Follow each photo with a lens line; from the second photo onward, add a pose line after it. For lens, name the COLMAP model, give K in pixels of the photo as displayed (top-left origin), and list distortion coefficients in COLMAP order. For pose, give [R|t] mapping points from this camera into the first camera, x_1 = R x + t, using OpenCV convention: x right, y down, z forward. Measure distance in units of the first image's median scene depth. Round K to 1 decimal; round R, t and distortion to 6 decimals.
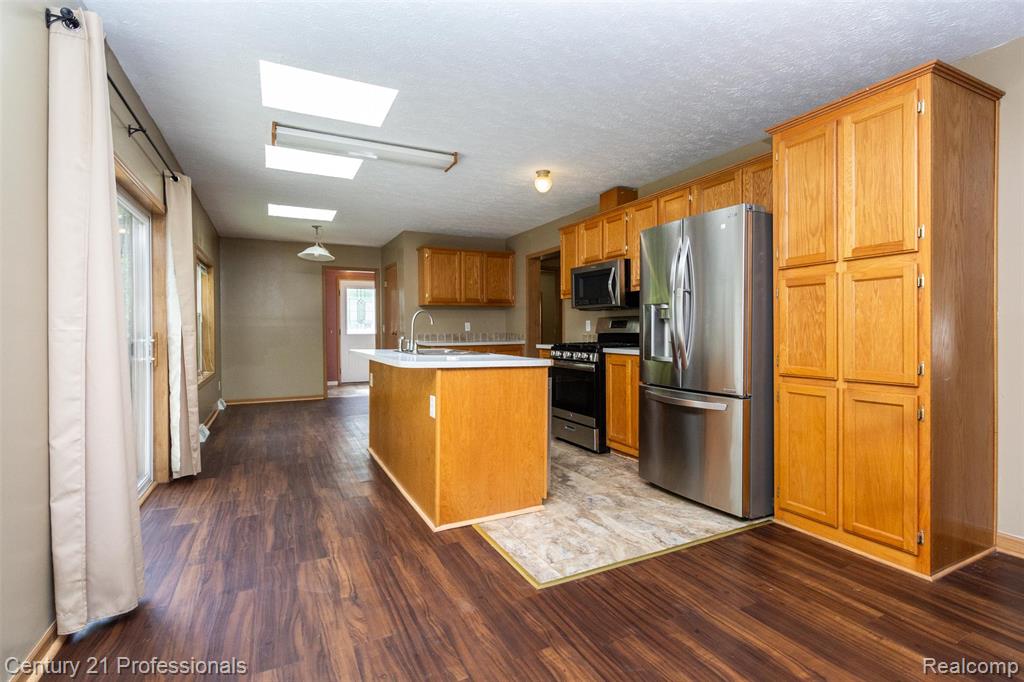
lens RADIAL K [[478.5, 0, 513.1], [0, 478.5, 333.1], [0, 0, 1]] dist [0.000048, 0.000118]
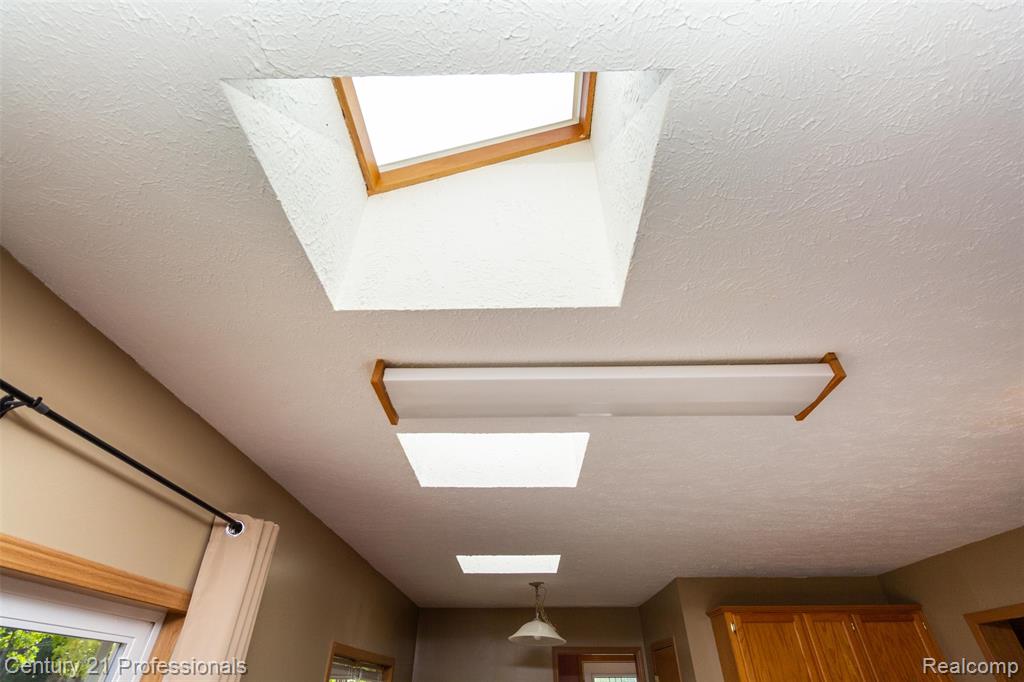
lens RADIAL K [[478.5, 0, 513.1], [0, 478.5, 333.1], [0, 0, 1]] dist [0.000048, 0.000118]
pose [[0.885134, -0.278027, -0.373148, -0.191412], [-0.009551, 0.790865, -0.611917, -0.167556], [0.465239, 0.545192, 0.697366, 0.629587]]
